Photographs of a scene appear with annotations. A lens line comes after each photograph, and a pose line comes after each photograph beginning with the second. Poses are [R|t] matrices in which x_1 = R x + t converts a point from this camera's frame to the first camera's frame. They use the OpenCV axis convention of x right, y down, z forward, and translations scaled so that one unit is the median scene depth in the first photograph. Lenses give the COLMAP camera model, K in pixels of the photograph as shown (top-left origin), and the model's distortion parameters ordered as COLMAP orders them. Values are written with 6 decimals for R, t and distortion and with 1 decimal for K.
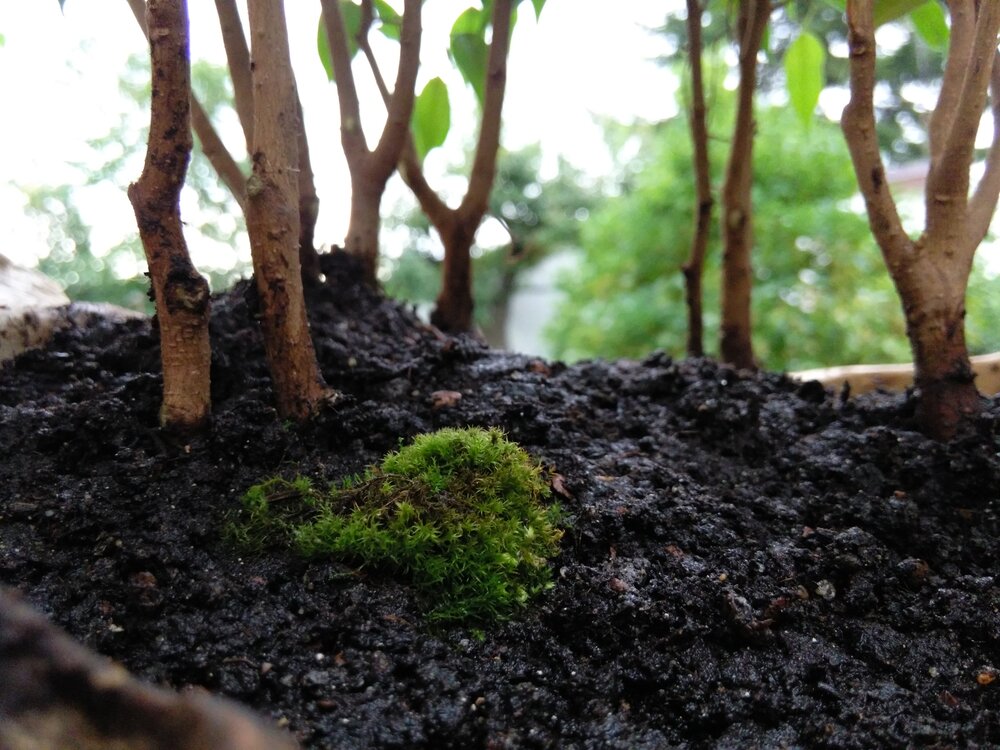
lens RADIAL K [[863.8, 0, 500.0], [0, 863.8, 375.0], [0, 0, 1]] dist [0.115897, -0.170473]
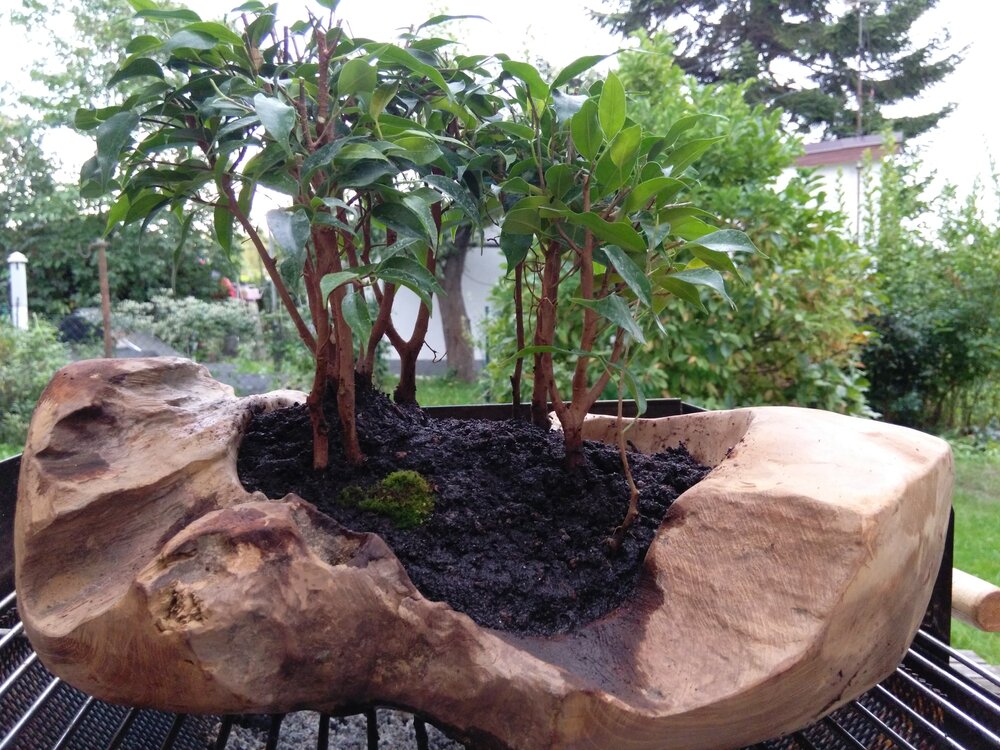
lens RADIAL K [[863.8, 0, 500.0], [0, 863.8, 375.0], [0, 0, 1]] dist [0.115897, -0.170473]
pose [[0.998149, 0.027891, 0.054042, 0.125601], [-0.031535, 0.997201, 0.067789, -0.544398], [-0.052000, -0.069368, 0.996235, -2.297019]]
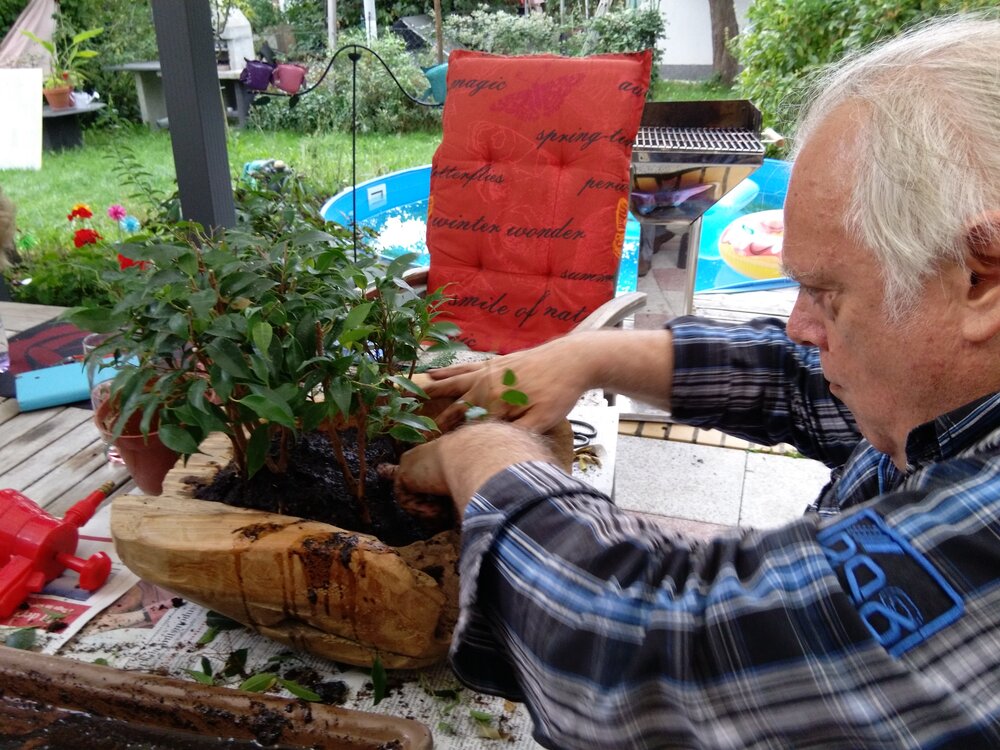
lens RADIAL K [[863.8, 0, 500.0], [0, 863.8, 375.0], [0, 0, 1]] dist [0.115897, -0.170473]
pose [[0.969903, 0.110751, -0.216845, 0.232316], [-0.016995, 0.919190, 0.393448, -0.690111], [0.242897, -0.377921, 0.893408, -3.858335]]
